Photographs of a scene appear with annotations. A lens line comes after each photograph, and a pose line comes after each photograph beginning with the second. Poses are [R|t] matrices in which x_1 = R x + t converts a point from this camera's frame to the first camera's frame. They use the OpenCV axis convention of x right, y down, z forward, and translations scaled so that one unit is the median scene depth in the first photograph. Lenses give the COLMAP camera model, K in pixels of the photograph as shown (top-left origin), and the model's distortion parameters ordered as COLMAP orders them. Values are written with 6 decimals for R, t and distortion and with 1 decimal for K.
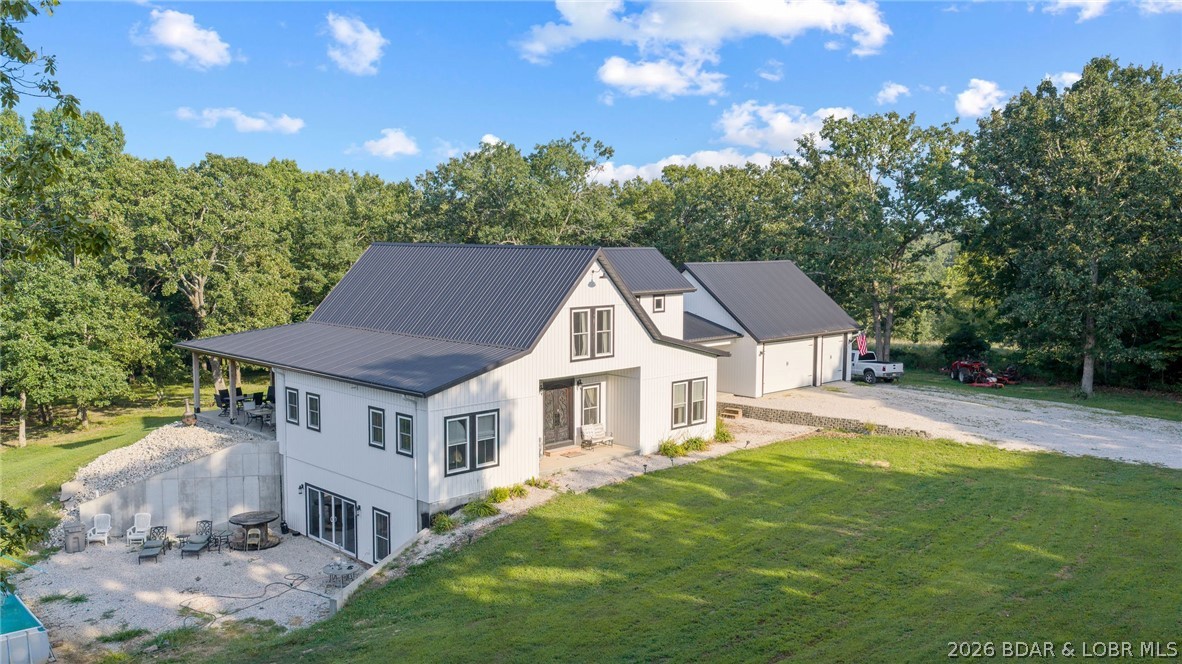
lens RADIAL K [[975.2, 0, 591.0], [0, 975.2, 332.0], [0, 0, 1]] dist [0.024196, -0.000714]
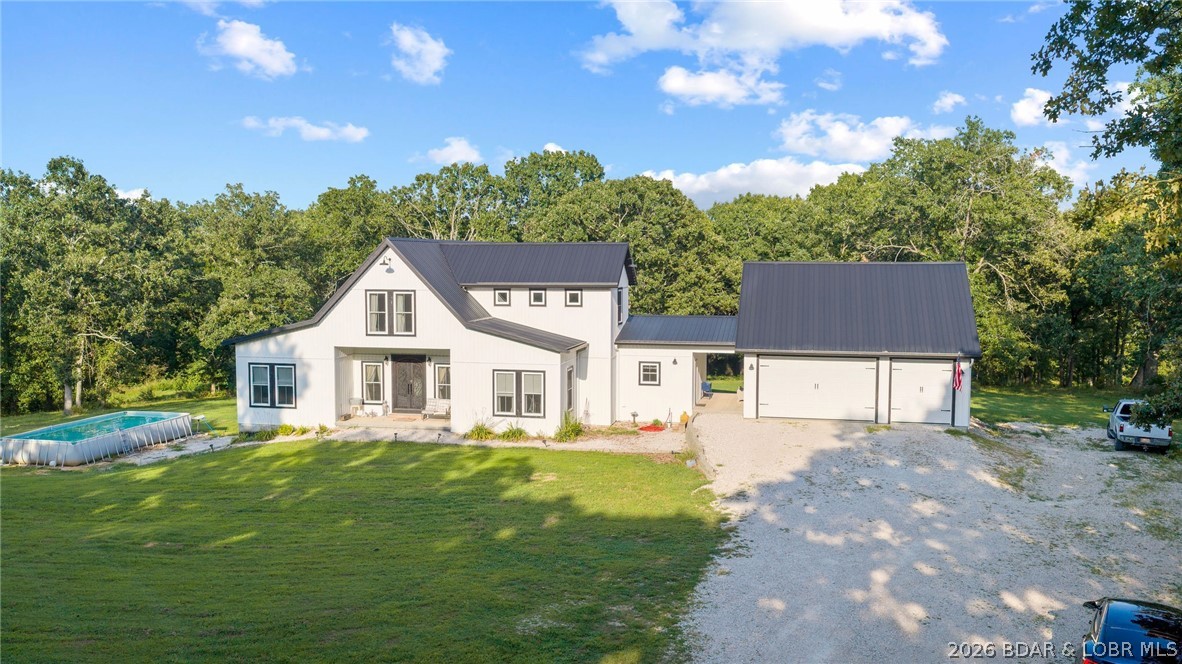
lens RADIAL K [[975.2, 0, 591.0], [0, 975.2, 332.0], [0, 0, 1]] dist [0.024196, -0.000714]
pose [[0.537510, 0.060049, -0.841117, 1.086879], [-0.081048, 0.996522, 0.019350, -0.017872], [0.839354, 0.057770, 0.540507, 0.570976]]
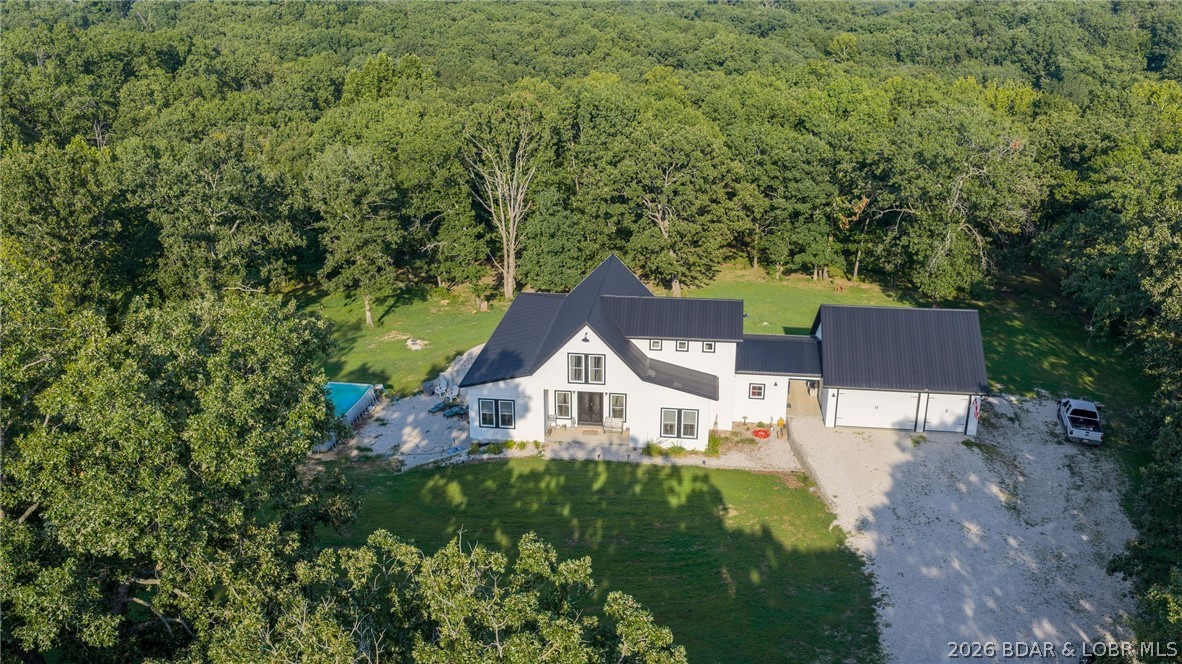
lens RADIAL K [[975.2, 0, 591.0], [0, 975.2, 332.0], [0, 0, 1]] dist [0.024196, -0.000714]
pose [[0.614266, 0.260885, -0.744726, 1.190341], [-0.071144, 0.958233, 0.276998, -0.504228], [0.785886, -0.117167, 0.607170, 0.024067]]
